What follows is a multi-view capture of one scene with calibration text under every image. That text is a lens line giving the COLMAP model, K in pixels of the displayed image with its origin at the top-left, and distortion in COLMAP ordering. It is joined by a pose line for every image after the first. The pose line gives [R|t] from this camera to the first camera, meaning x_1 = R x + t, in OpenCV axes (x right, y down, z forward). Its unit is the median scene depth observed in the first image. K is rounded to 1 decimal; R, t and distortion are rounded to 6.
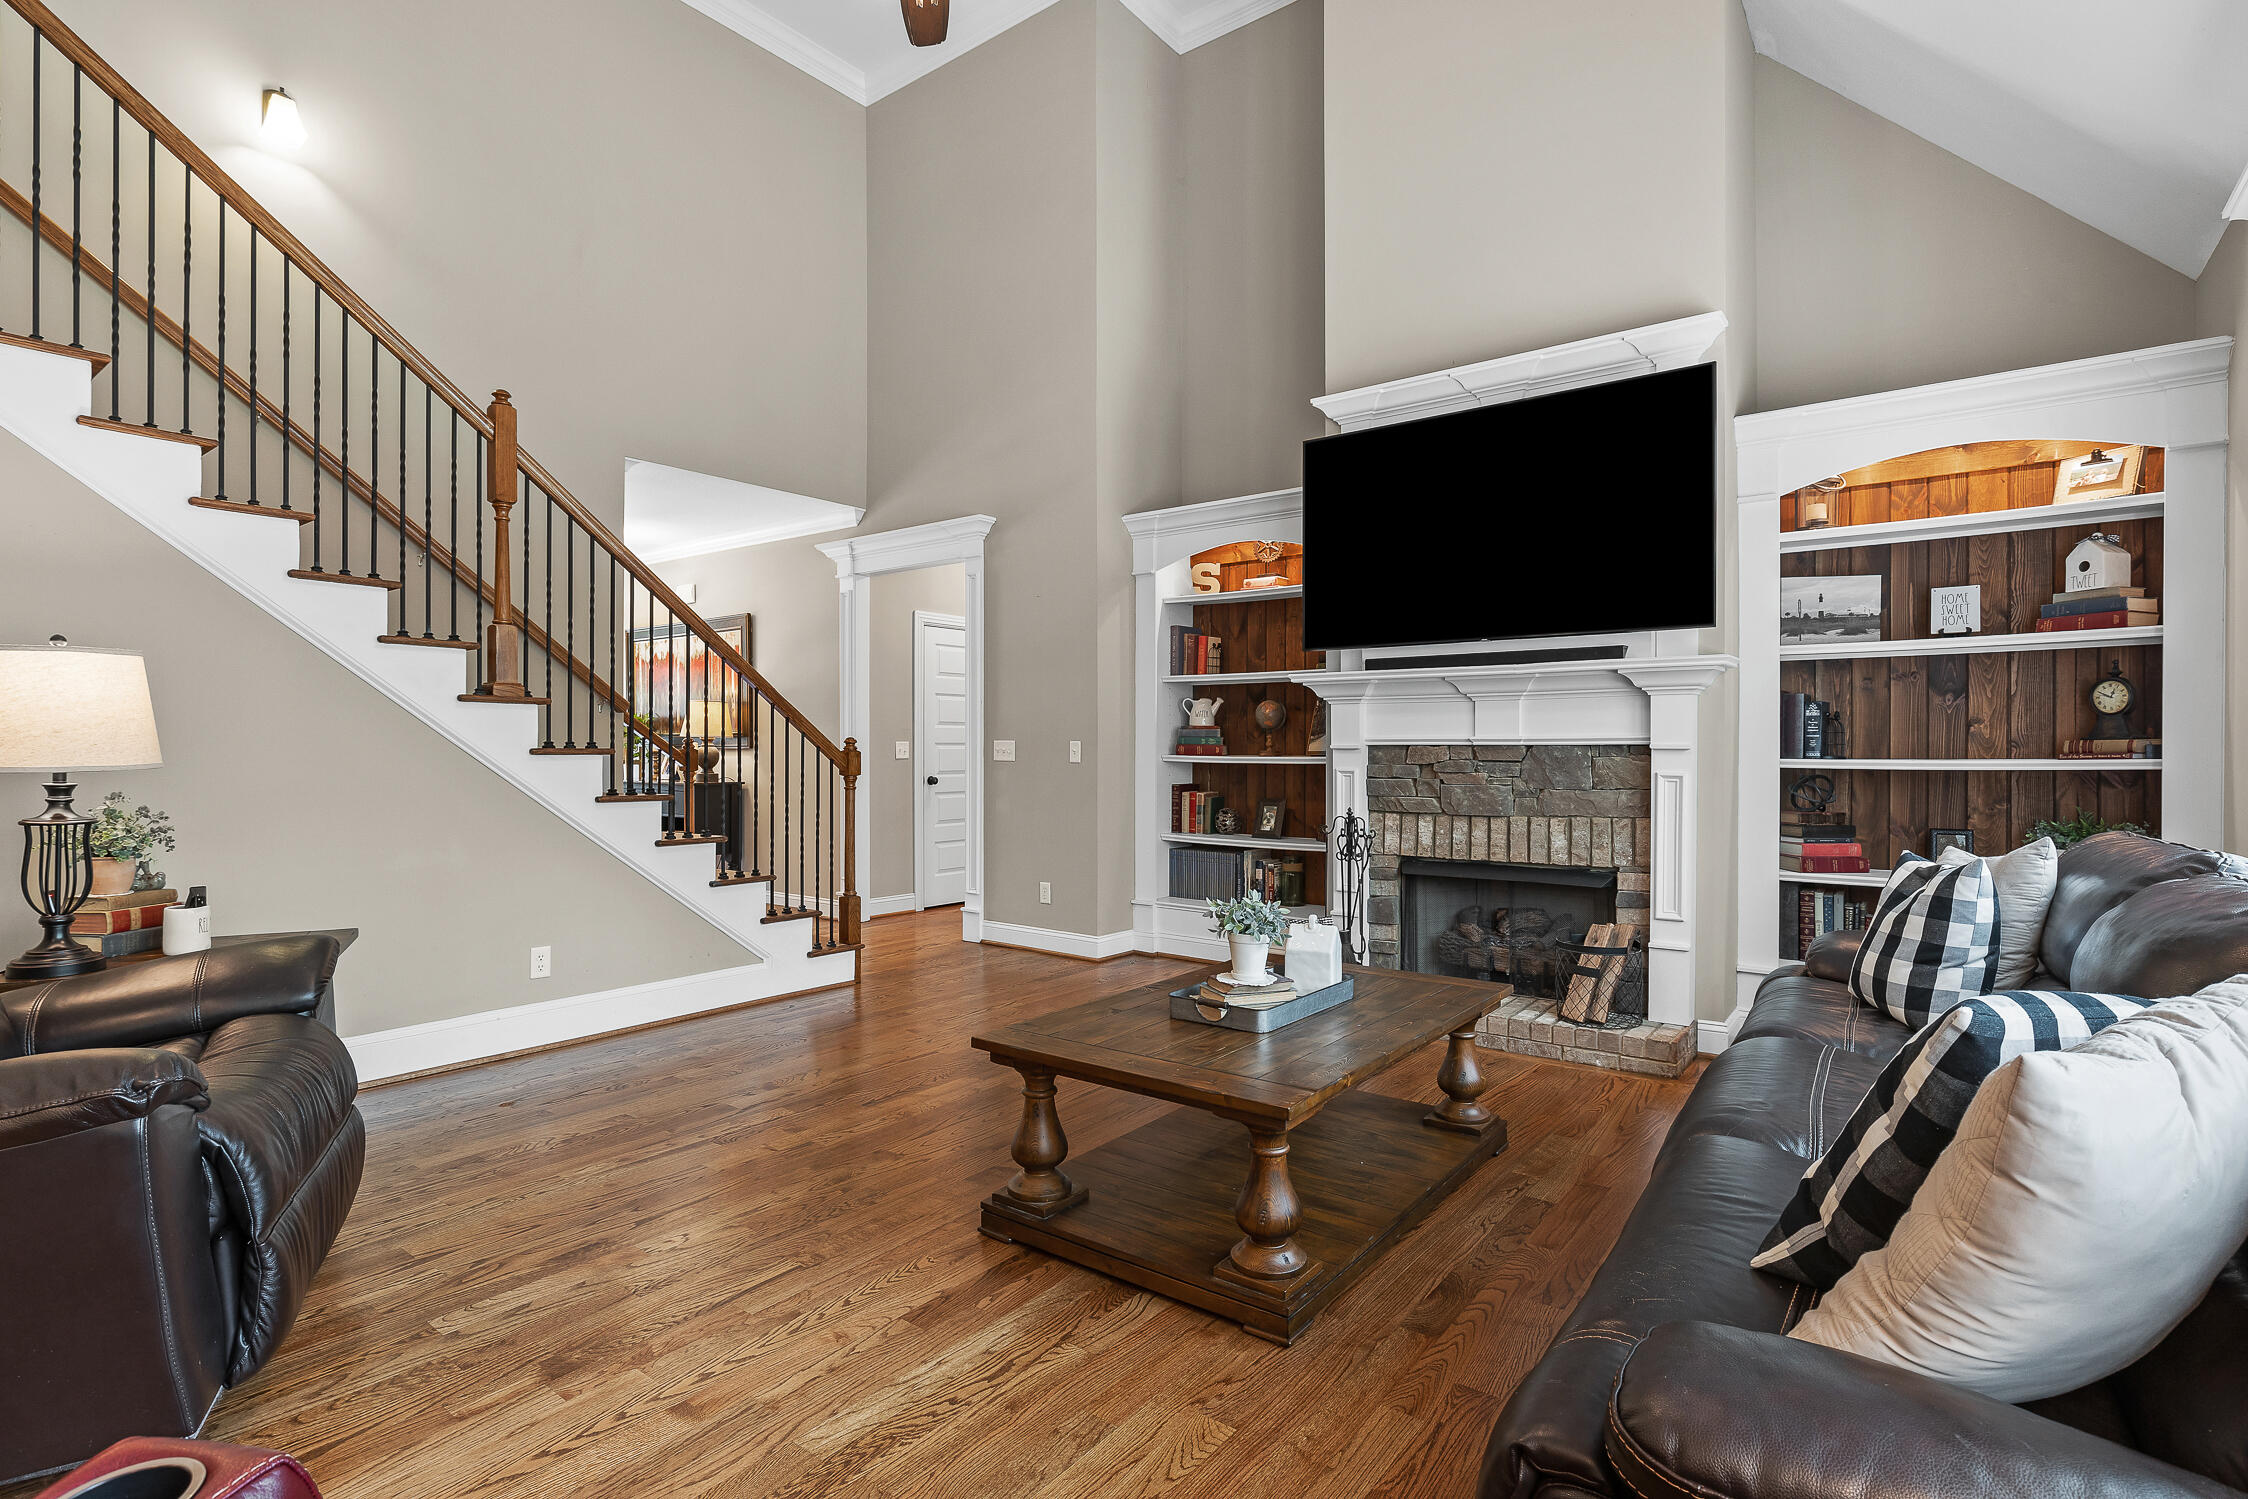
lens RADIAL K [[1099.5, 0, 1117.8], [0, 1099.5, 752.4], [0, 0, 1]] dist [0.000509, -0.000007]
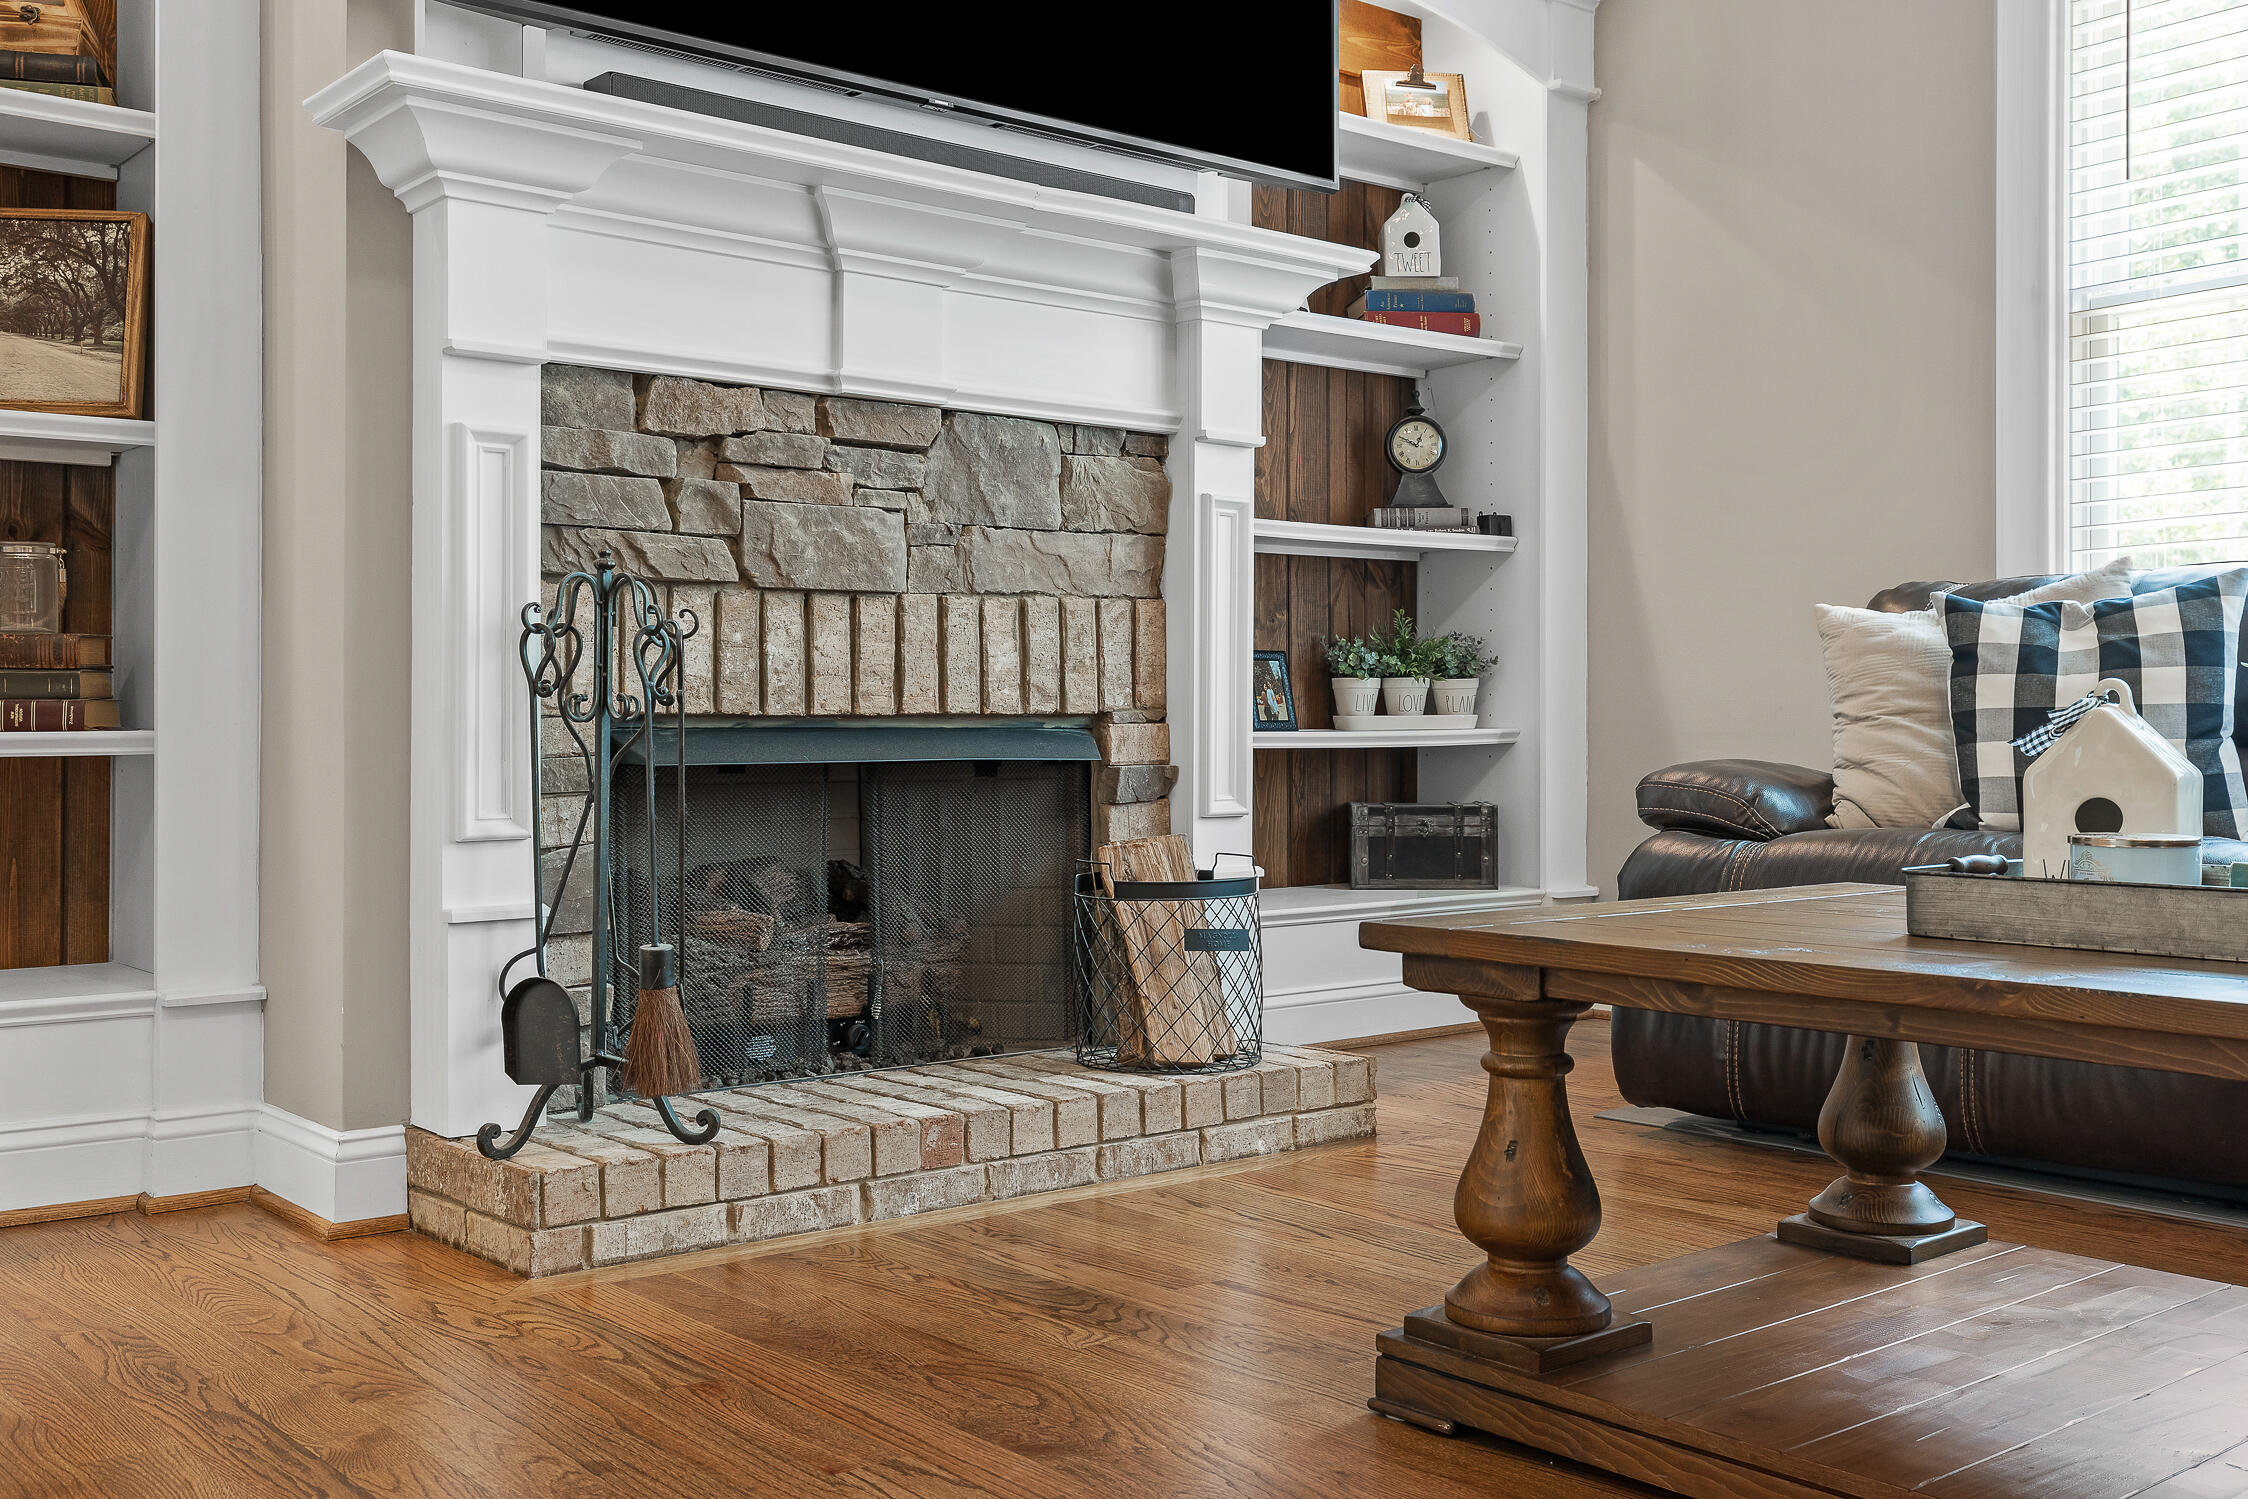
lens RADIAL K [[2145.9, 0, 1122.1], [0, 2145.9, 742.6], [0, 0, 1]] dist [-0.004475, 0.000000]
pose [[0.238889, -0.004513, 0.971036, -0.361788], [0.001871, 0.999989, 0.004187, 0.112149], [-0.971045, 0.000817, 0.238895, 0.787856]]
